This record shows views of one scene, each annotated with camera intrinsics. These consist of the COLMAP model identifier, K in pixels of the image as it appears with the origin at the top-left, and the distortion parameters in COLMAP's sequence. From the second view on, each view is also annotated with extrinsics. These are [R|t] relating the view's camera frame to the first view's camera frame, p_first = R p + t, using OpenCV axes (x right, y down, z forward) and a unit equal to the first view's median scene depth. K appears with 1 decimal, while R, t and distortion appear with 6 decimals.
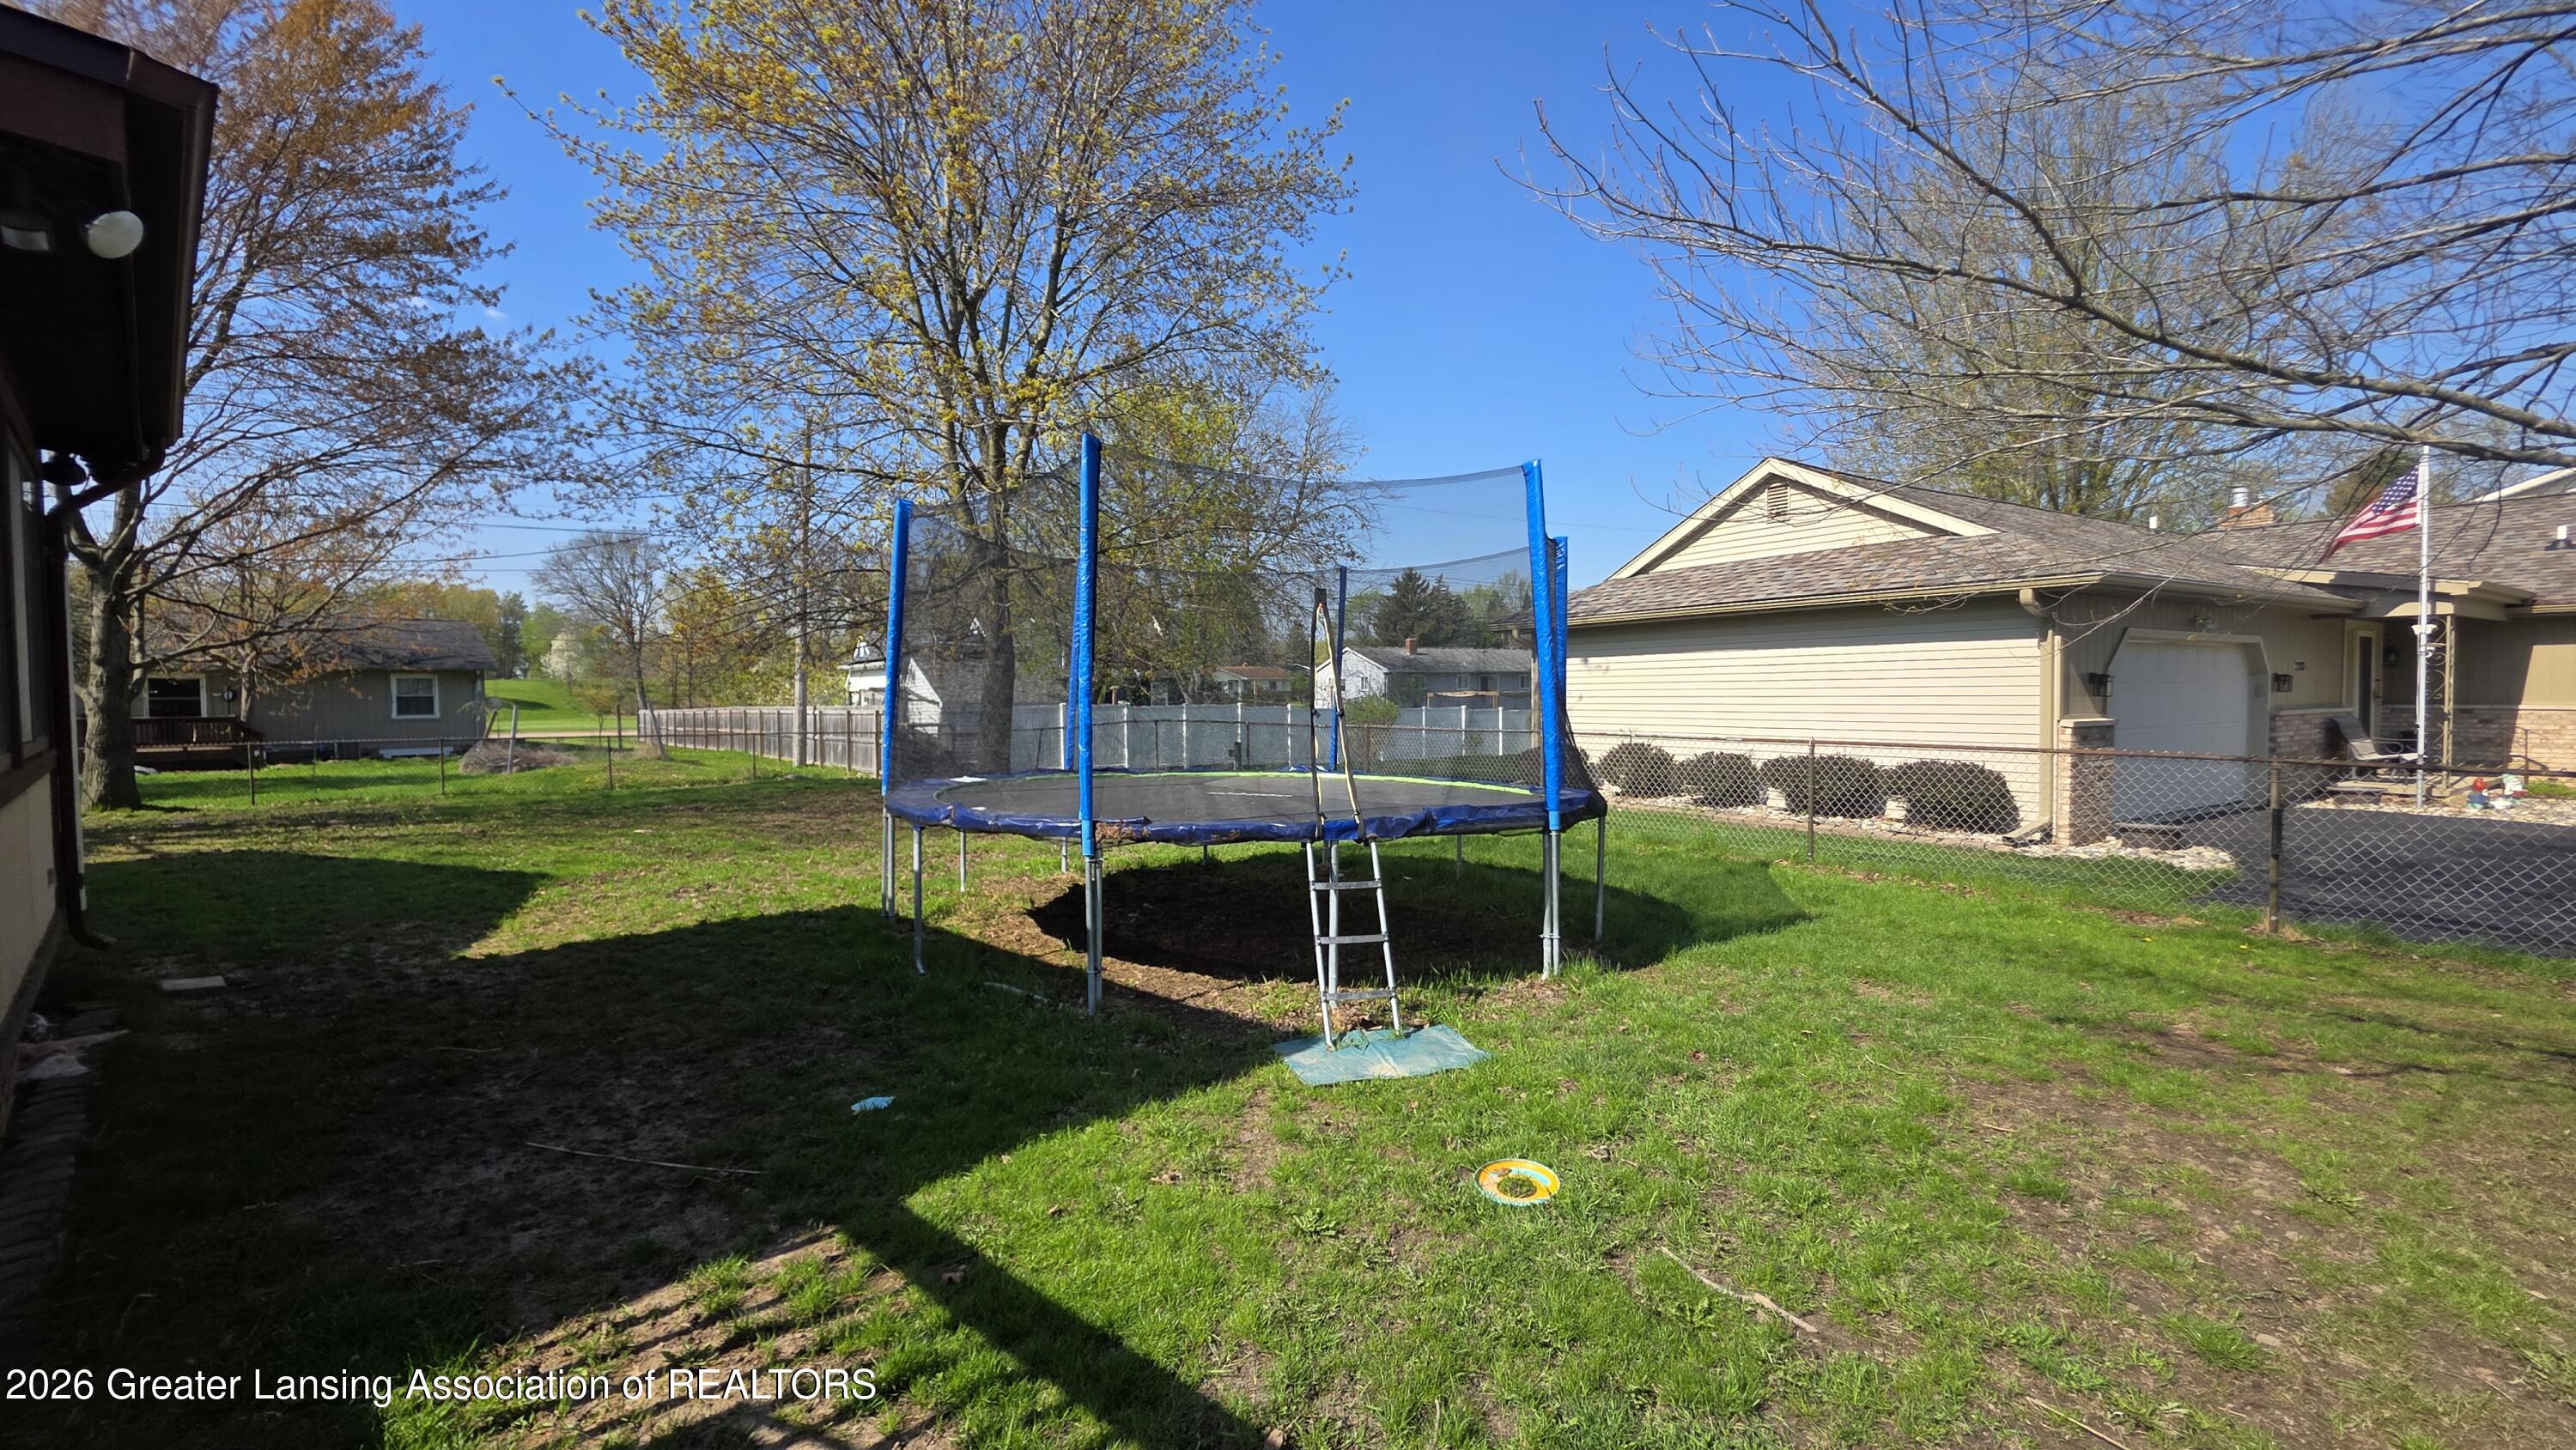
lens RADIAL K [[1028.6, 0, 1279.4], [0, 1028.6, 722.1], [0, 0, 1]] dist [-0.001253, -0.000410]
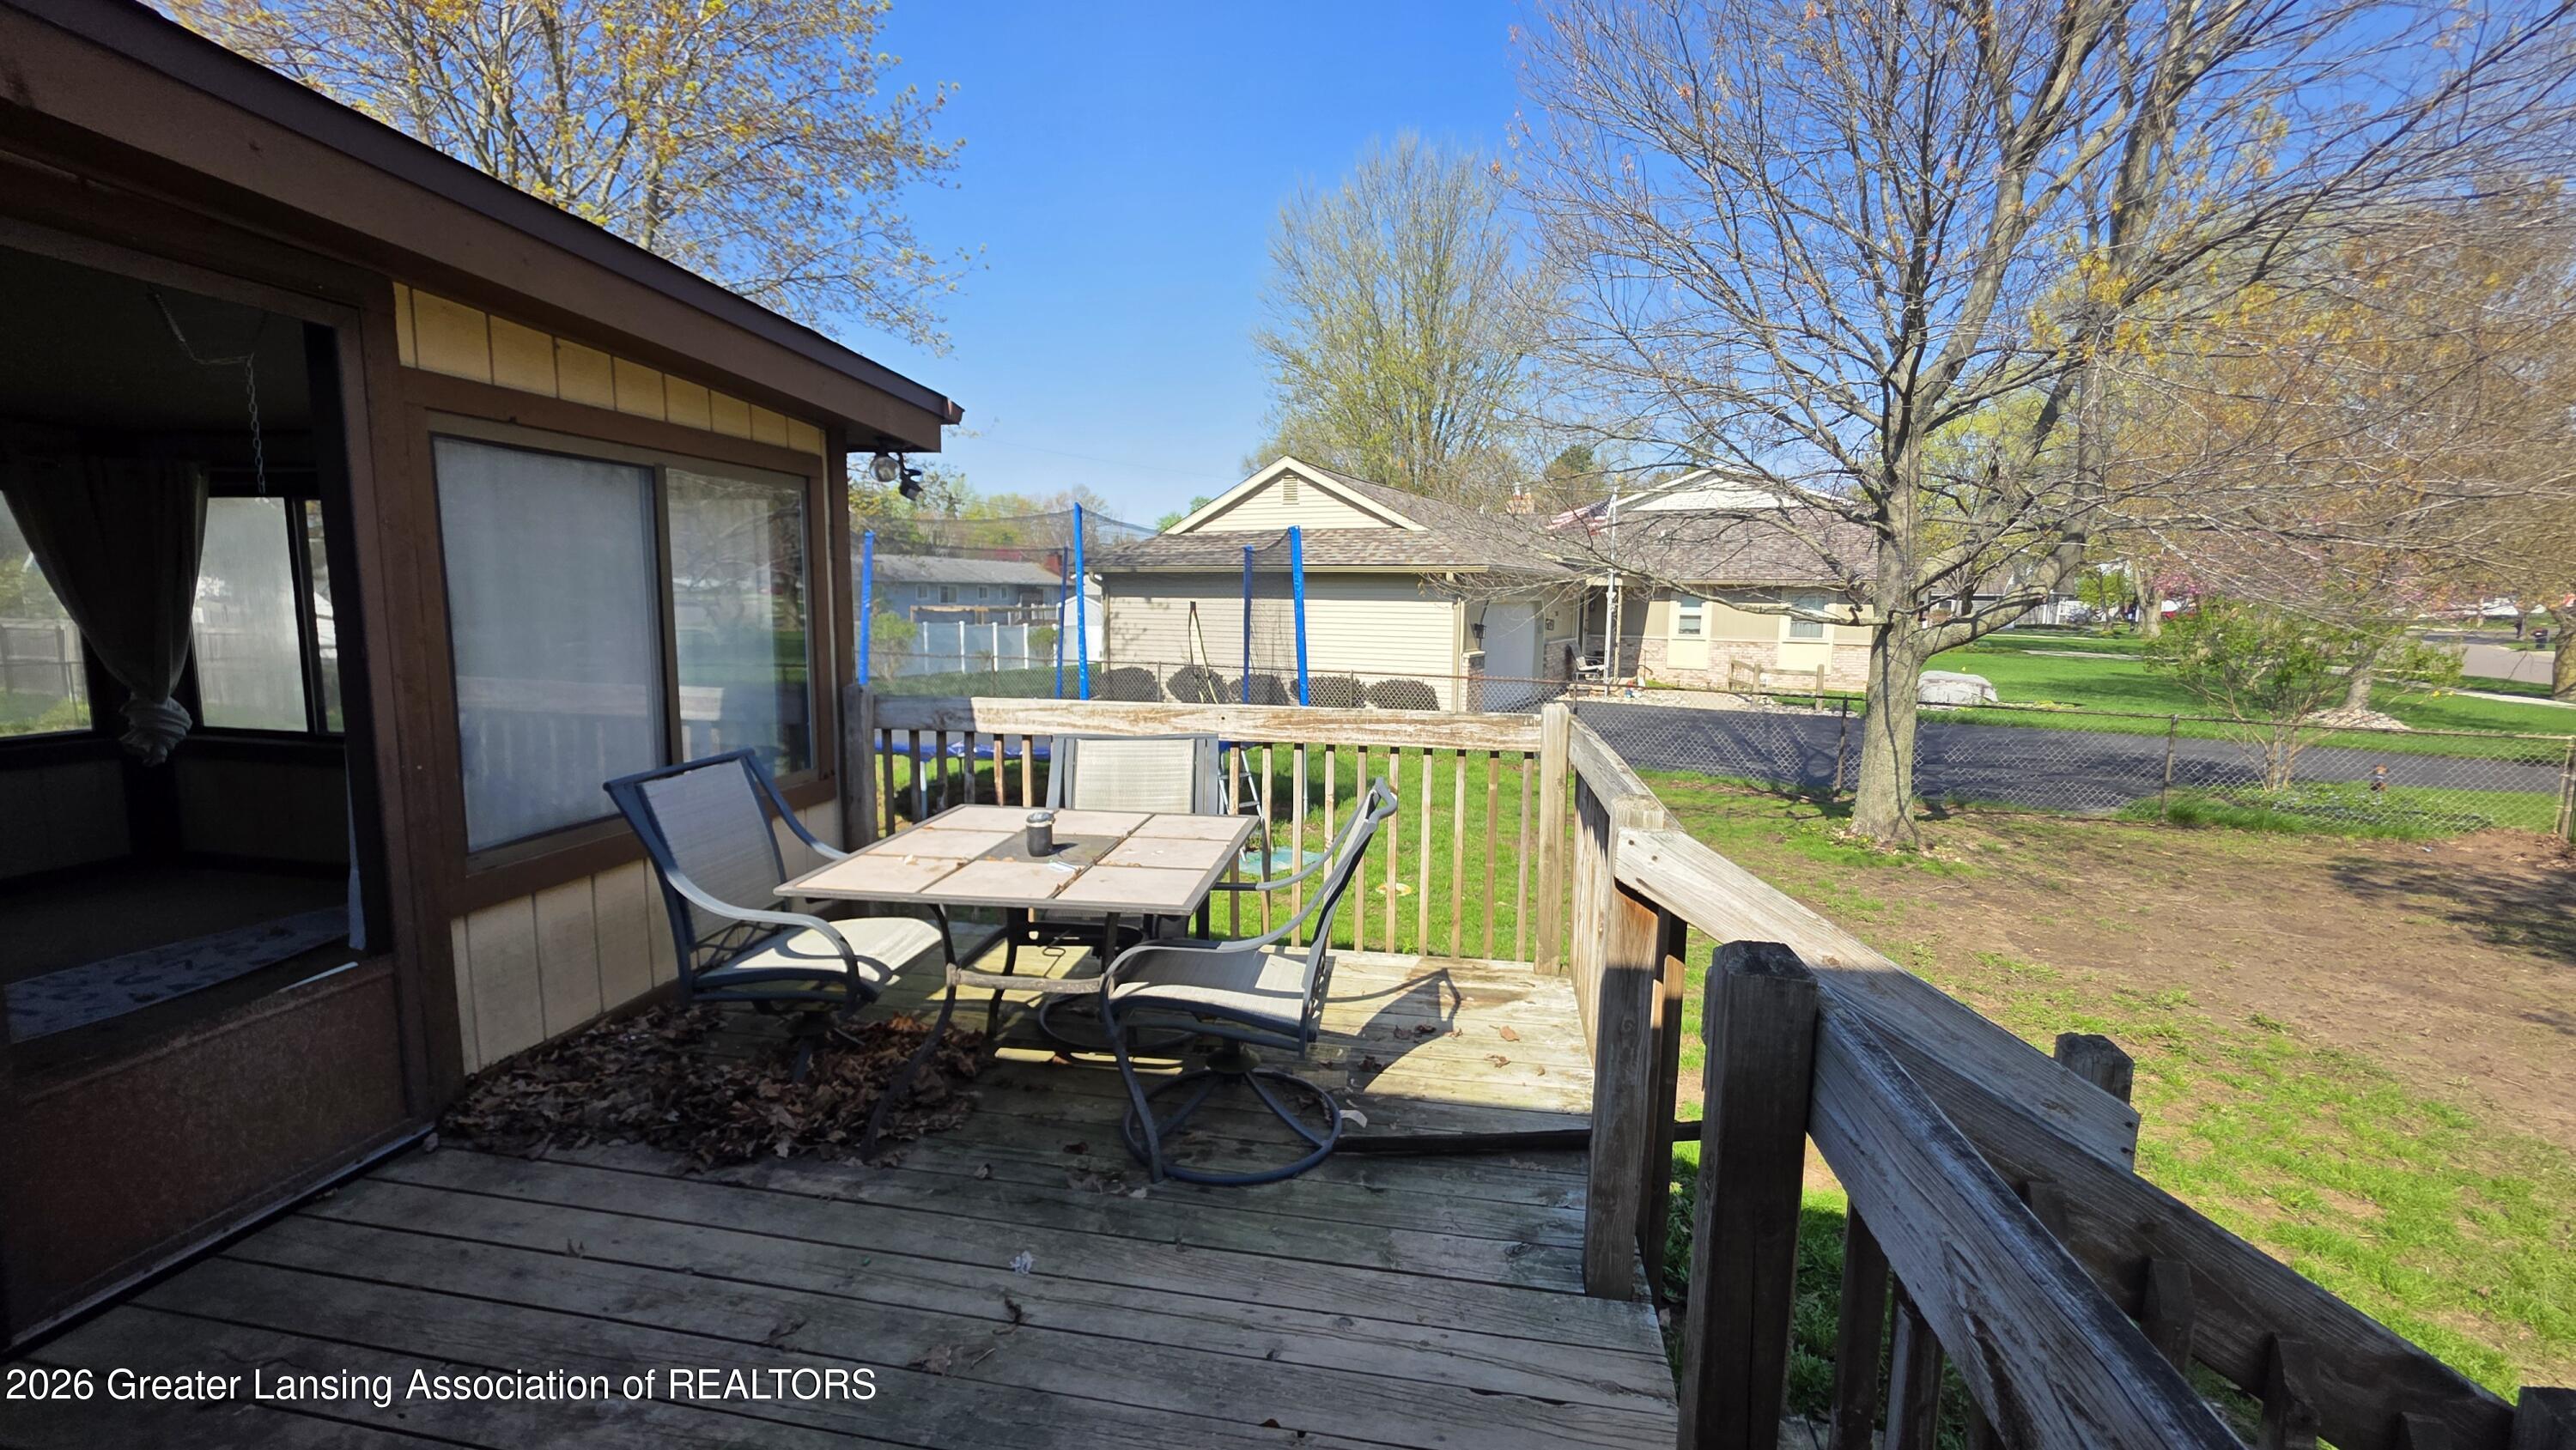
lens RADIAL K [[1028.6, 0, 1285.0], [0, 1028.6, 729.8], [0, 0, 1]] dist [-0.001253, -0.000410]
pose [[0.847663, -0.047405, 0.528413, -0.305768], [-0.006025, 0.995076, 0.098935, -0.036520], [-0.530501, -0.087047, 0.843203, -0.208575]]
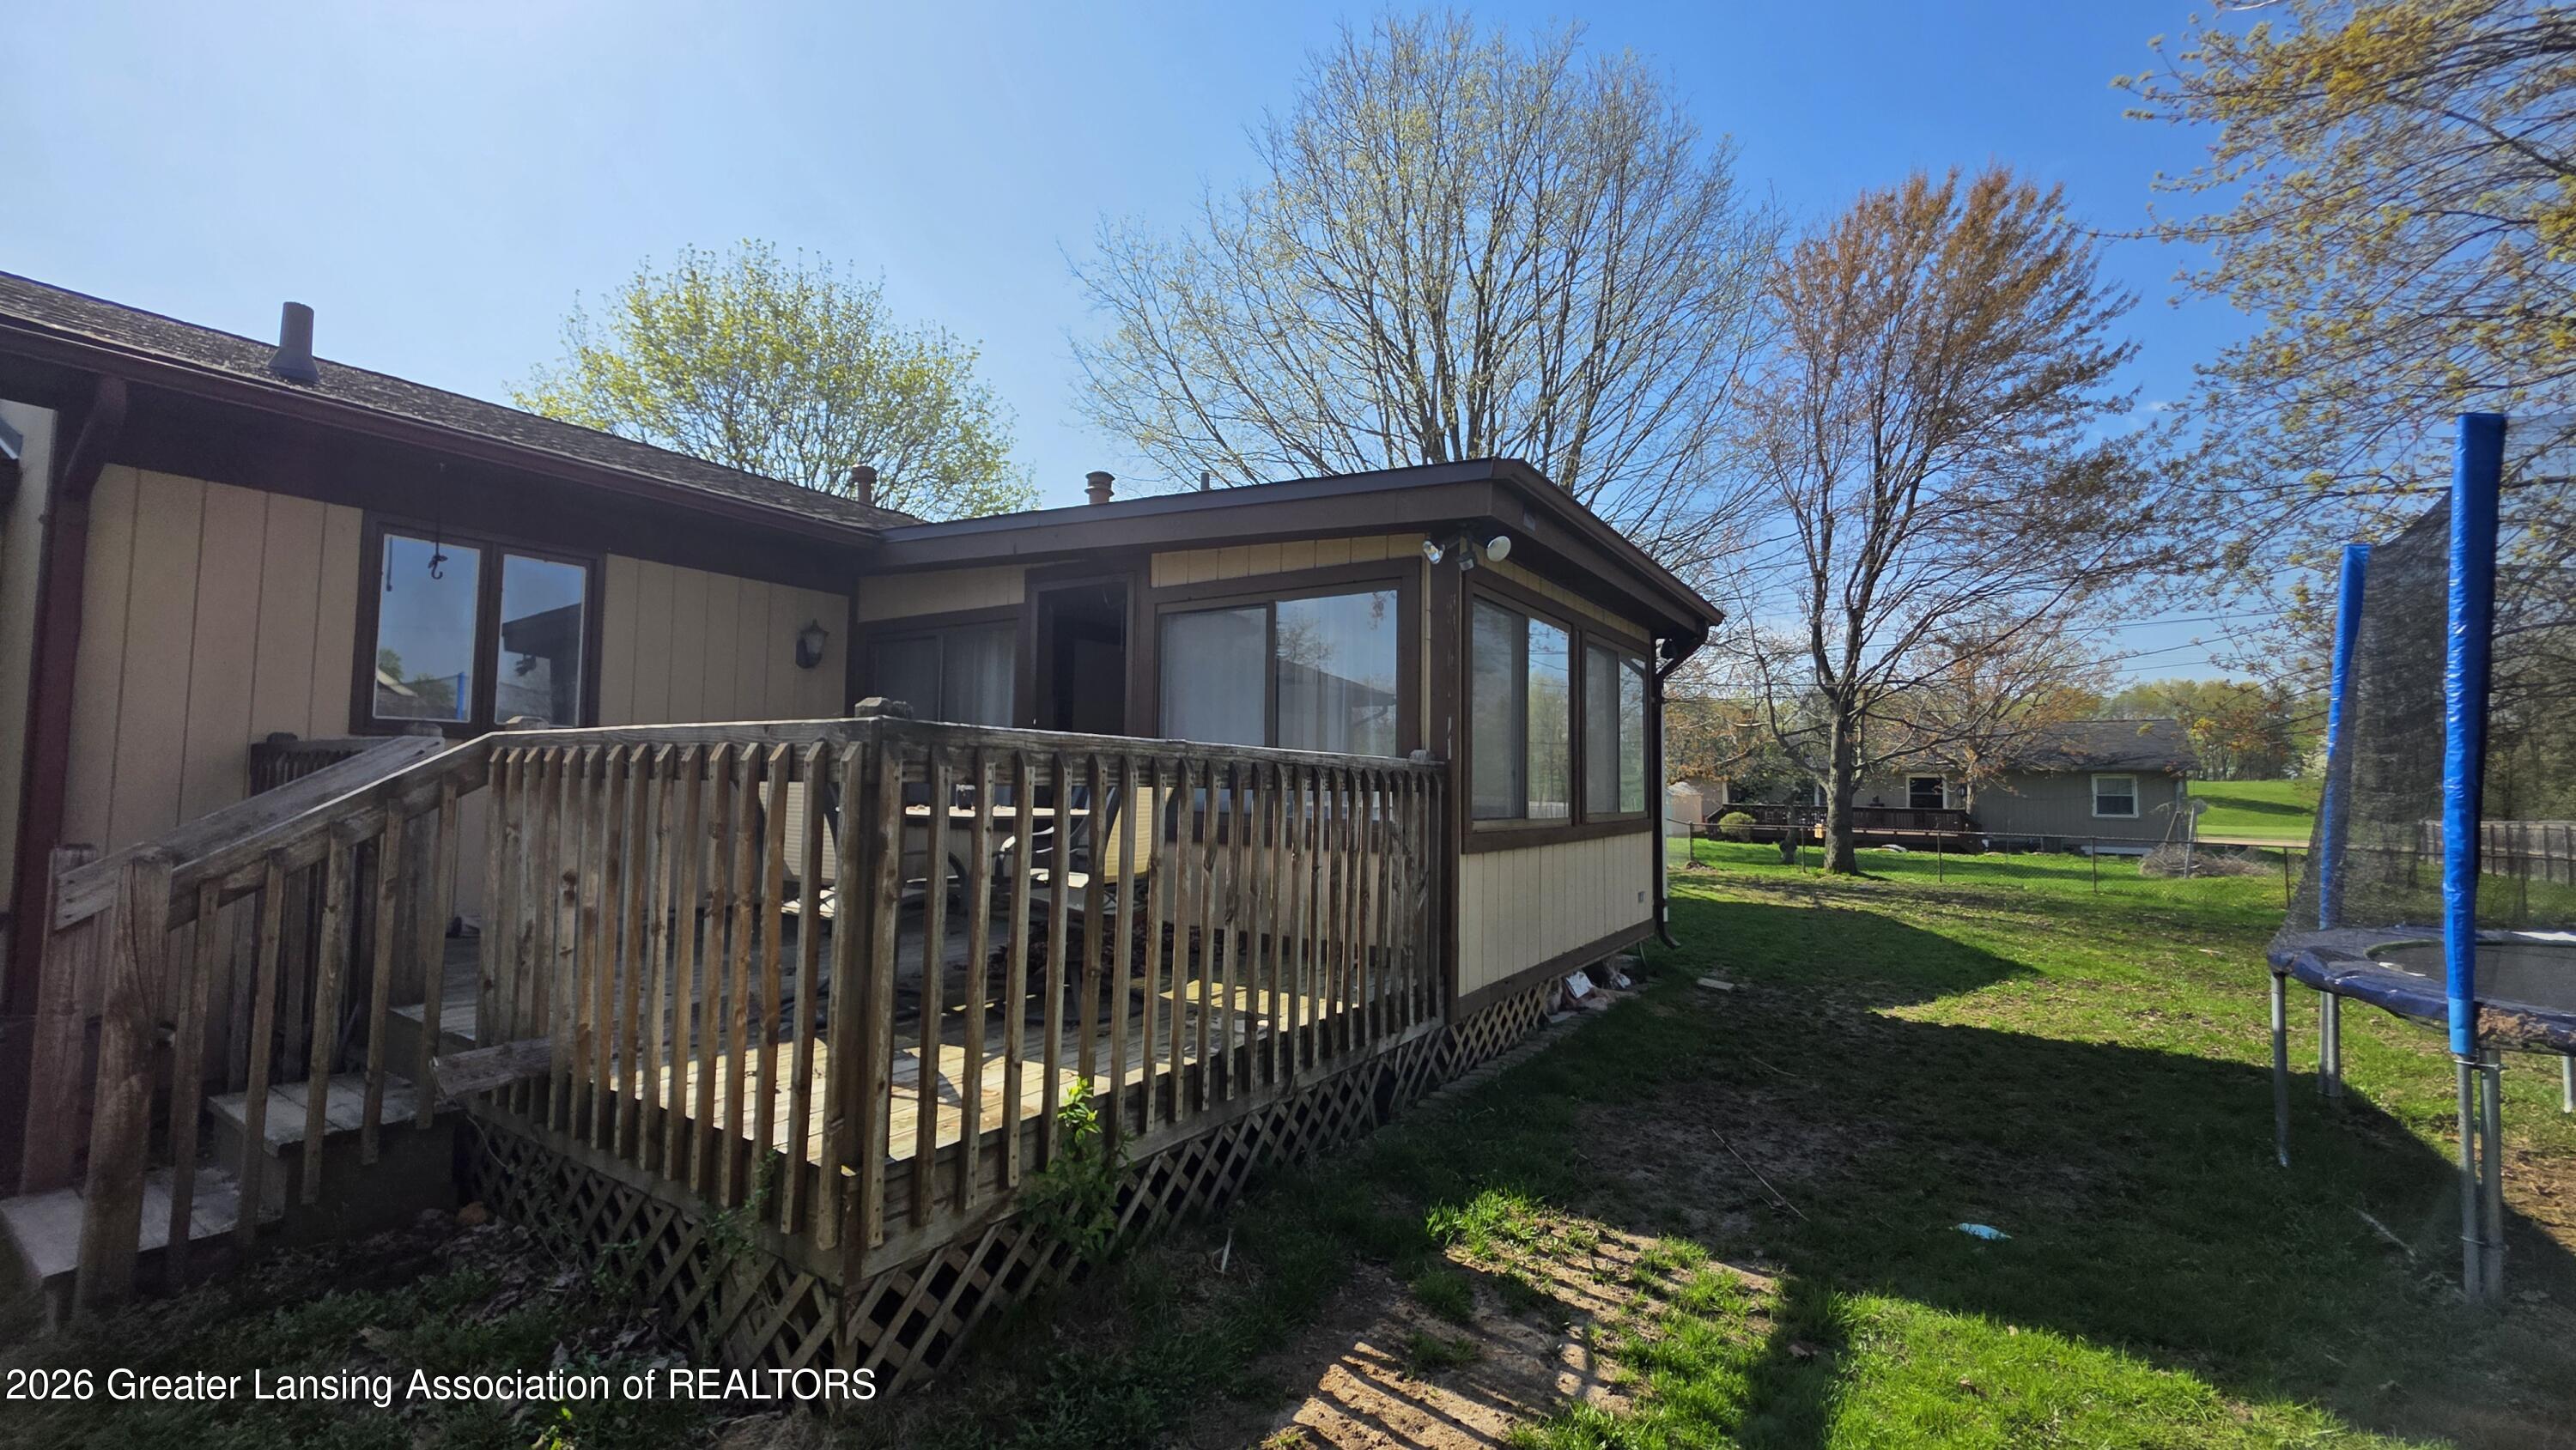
lens RADIAL K [[1028.6, 0, 1279.4], [0, 1028.6, 725.2], [0, 0, 1]] dist [-0.001253, -0.000410]
pose [[0.153331, -0.045835, -0.987111, 0.128764], [-0.047605, 0.997421, -0.053708, -0.002672], [0.987028, 0.055226, 0.150754, 0.056467]]
